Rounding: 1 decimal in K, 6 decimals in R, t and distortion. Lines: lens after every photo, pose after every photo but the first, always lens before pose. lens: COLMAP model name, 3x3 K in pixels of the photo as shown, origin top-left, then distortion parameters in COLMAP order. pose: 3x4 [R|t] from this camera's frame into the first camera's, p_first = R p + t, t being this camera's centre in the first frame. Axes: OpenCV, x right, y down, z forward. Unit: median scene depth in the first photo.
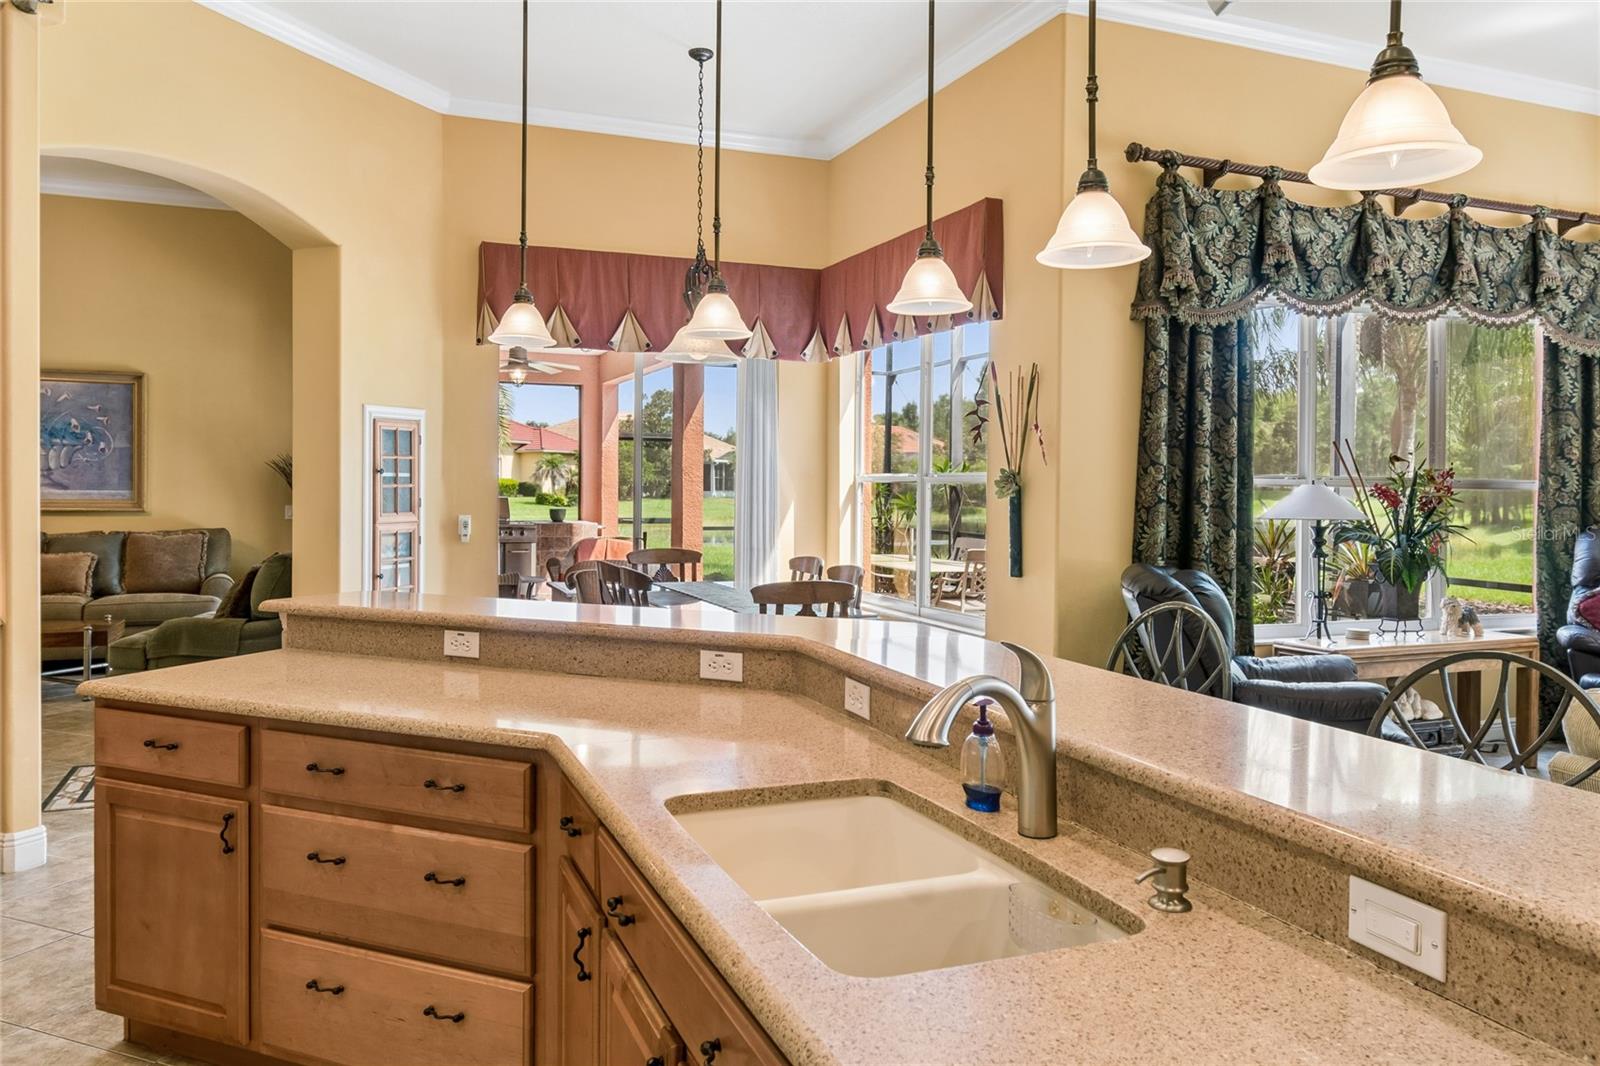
lens RADIAL K [[1150.5, 0, 798.0], [0, 1150.5, 495.5], [0, 0, 1]] dist [0.010019, -0.004814]
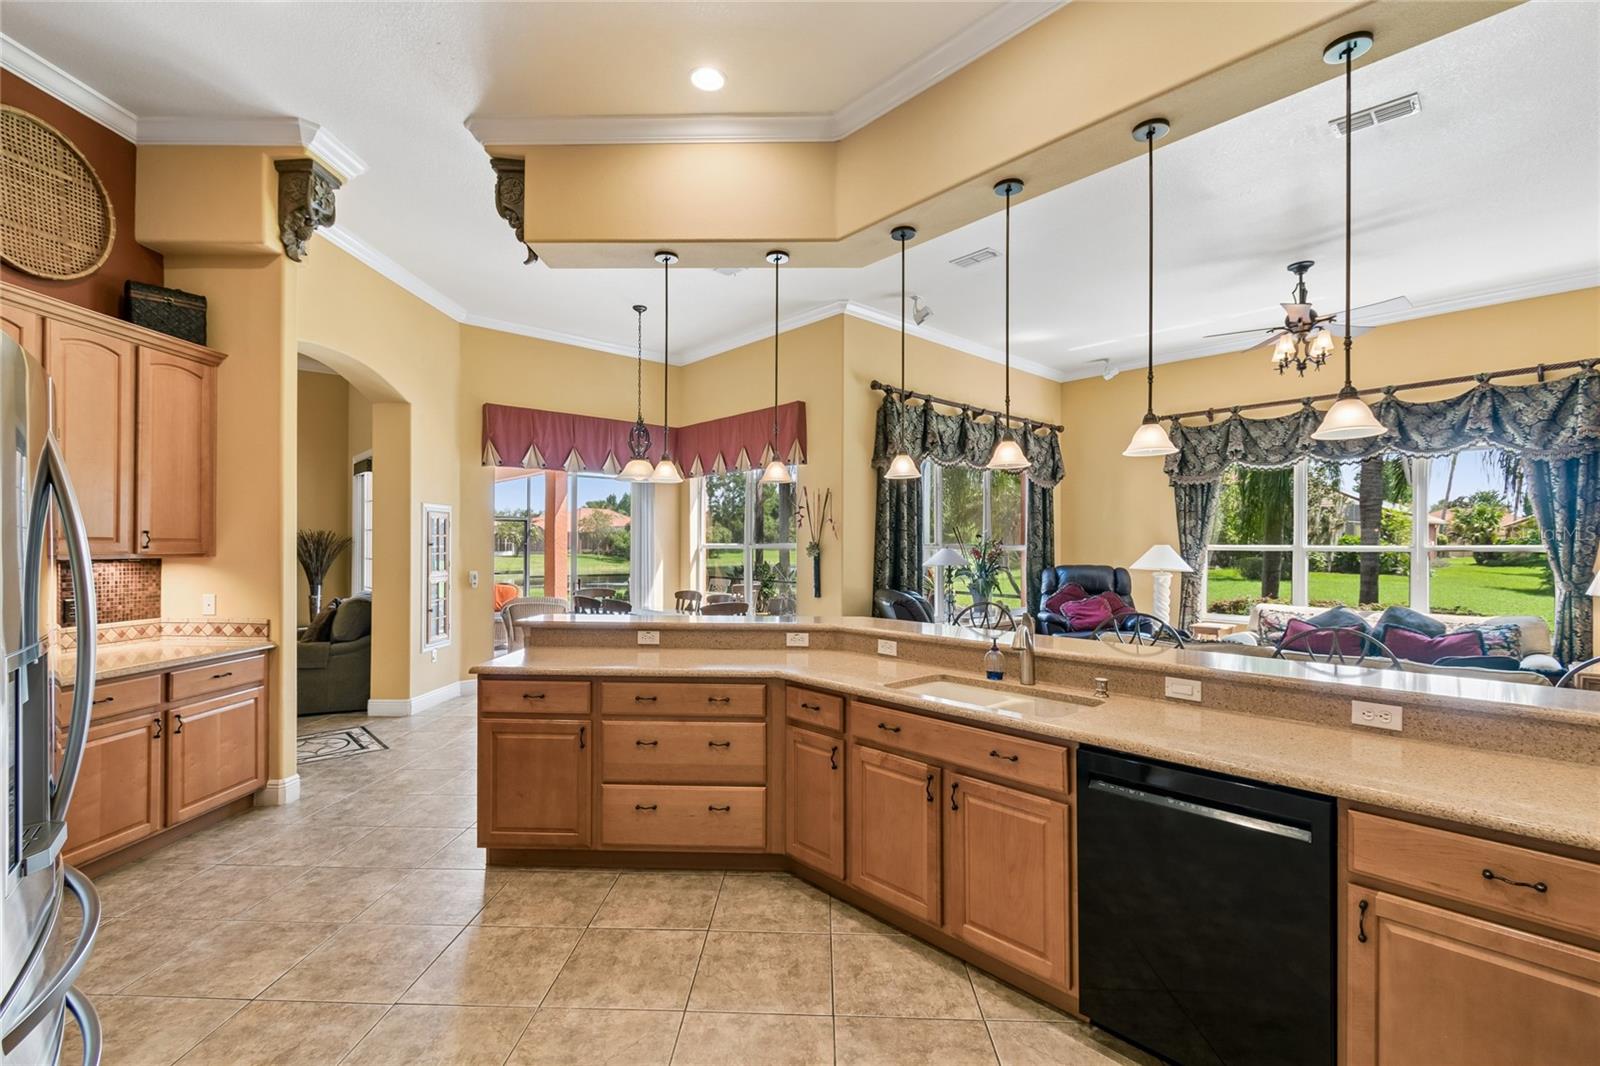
lens RADIAL K [[712.3, 0, 797.2], [0, 712.3, 540.8], [0, 0, 1]] dist [0.007111, -0.003322]
pose [[0.937928, -0.004503, 0.346800, -0.257760], [0.010380, 0.999832, -0.015090, -0.006941], [-0.346674, 0.017753, 0.937818, -0.114573]]
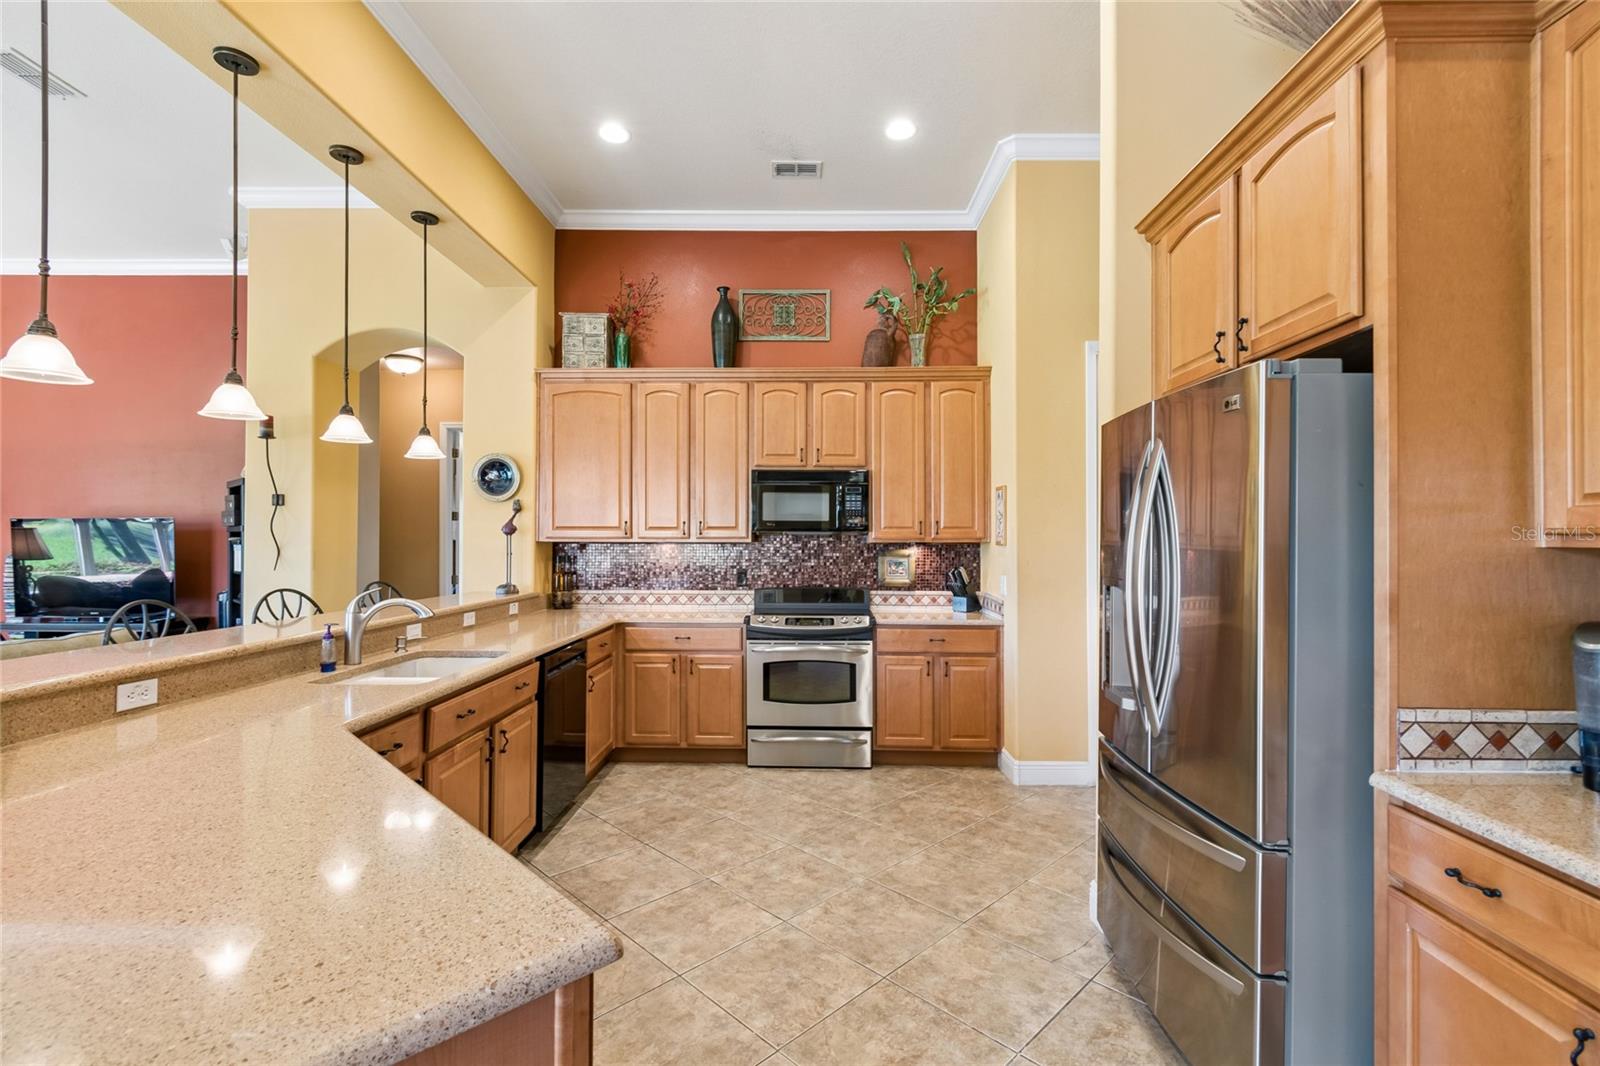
lens RADIAL K [[712.3, 0, 798.6], [0, 712.3, 532.5], [0, 0, 1]] dist [0.007111, -0.003322]
pose [[-0.917598, -0.003692, 0.397492, -0.397605], [-0.003408, 0.999993, 0.001419, -0.003288], [-0.397495, -0.000052, -0.917604, 0.610280]]
